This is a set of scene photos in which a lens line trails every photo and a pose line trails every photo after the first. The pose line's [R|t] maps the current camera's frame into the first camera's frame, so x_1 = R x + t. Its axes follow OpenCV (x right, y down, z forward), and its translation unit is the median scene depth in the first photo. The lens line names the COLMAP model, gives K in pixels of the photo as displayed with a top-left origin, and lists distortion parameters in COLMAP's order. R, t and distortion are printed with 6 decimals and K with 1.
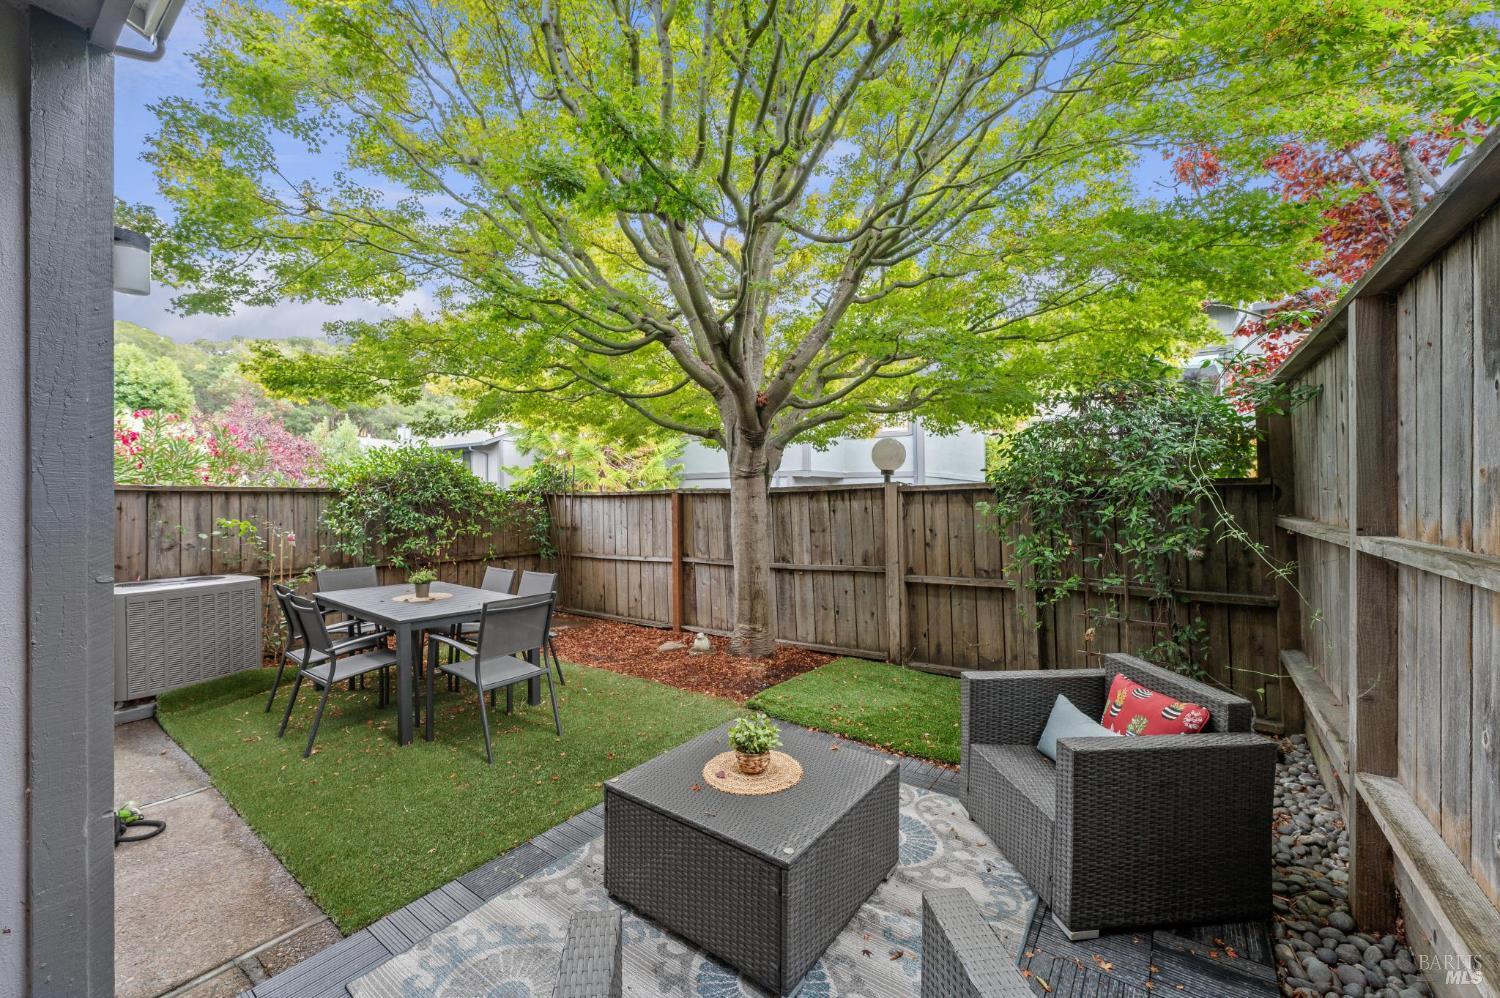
lens RADIAL K [[595.4, 0, 750.0], [0, 595.4, 499.0], [0, 0, 1]] dist [-0.001045, -0.000240]
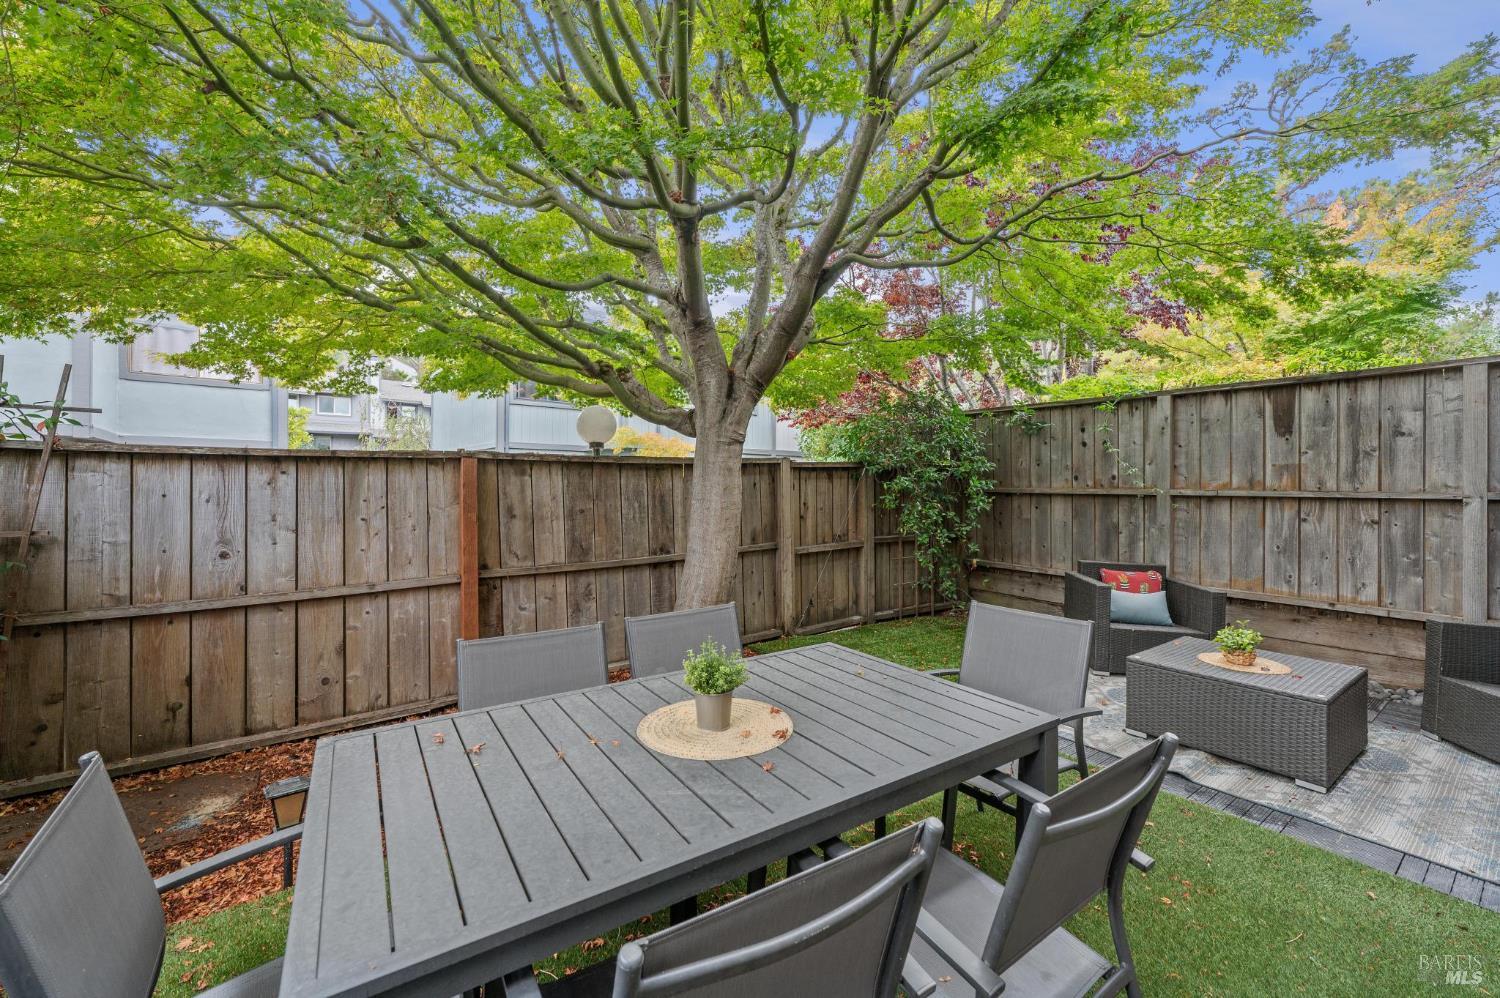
lens RADIAL K [[595.4, 0, 750.0], [0, 595.4, 499.0], [0, 0, 1]] dist [-0.001045, -0.000240]
pose [[0.306277, -0.018263, 0.951767, -0.679852], [-0.003049, 0.999792, 0.020165, 0.019796], [-0.951938, -0.009078, 0.306157, 0.686253]]
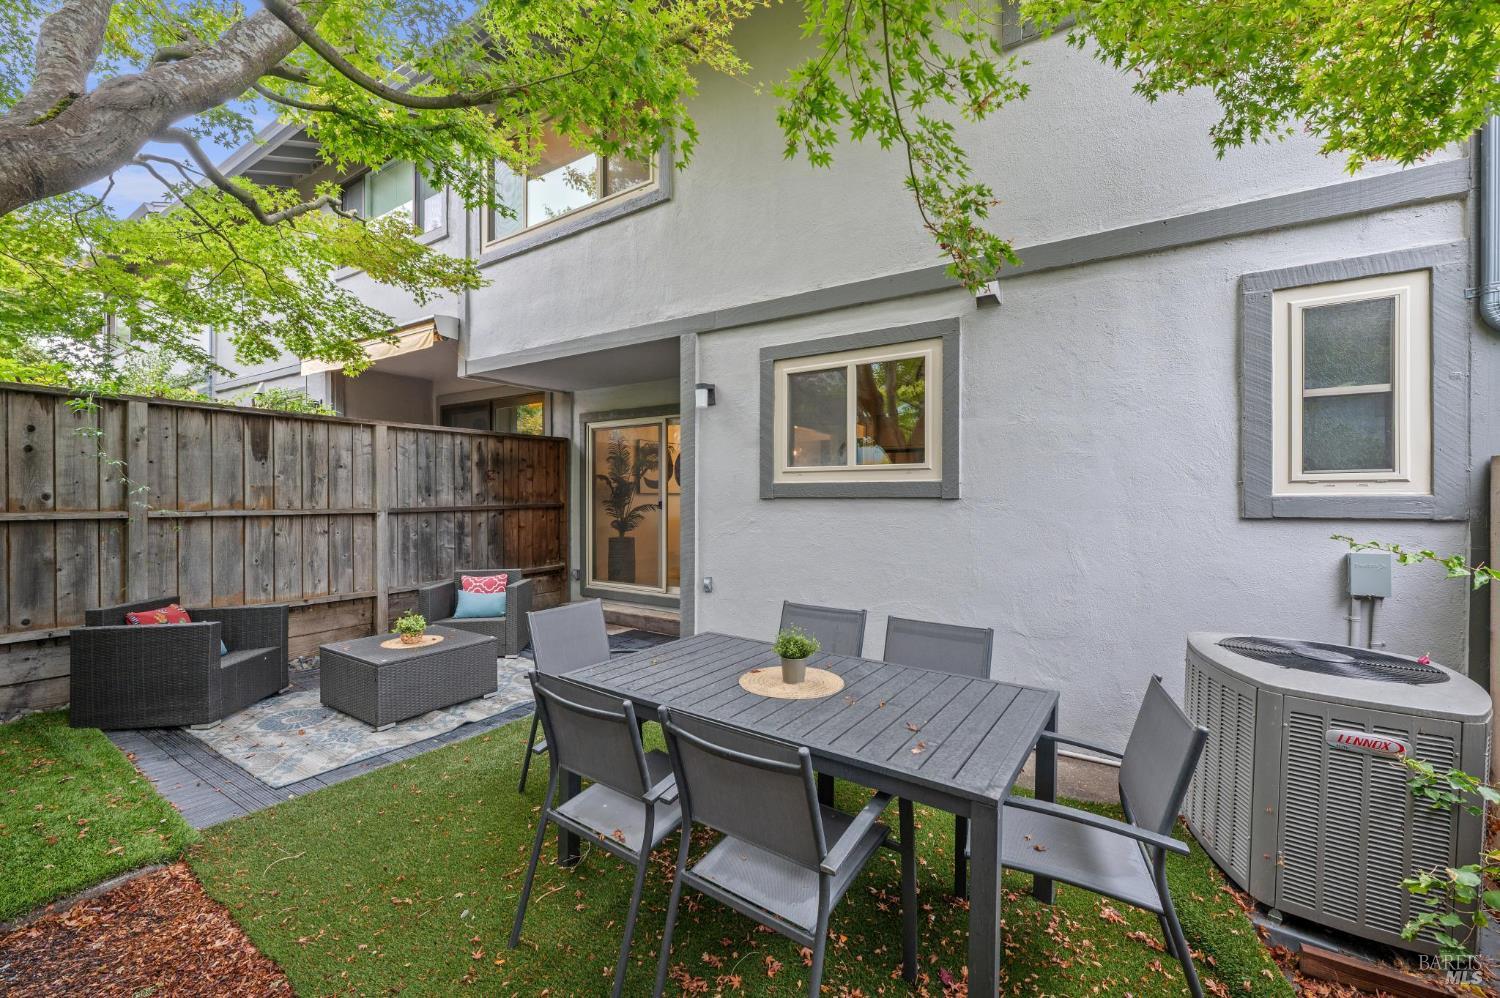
lens RADIAL K [[595.4, 0, 750.0], [0, 595.4, 499.0], [0, 0, 1]] dist [-0.001045, -0.000240]
pose [[-0.997242, 0.003103, -0.074154, -0.367548], [0.002585, 0.999972, 0.007082, 0.002467], [0.074174, 0.006871, -0.997222, 1.186596]]
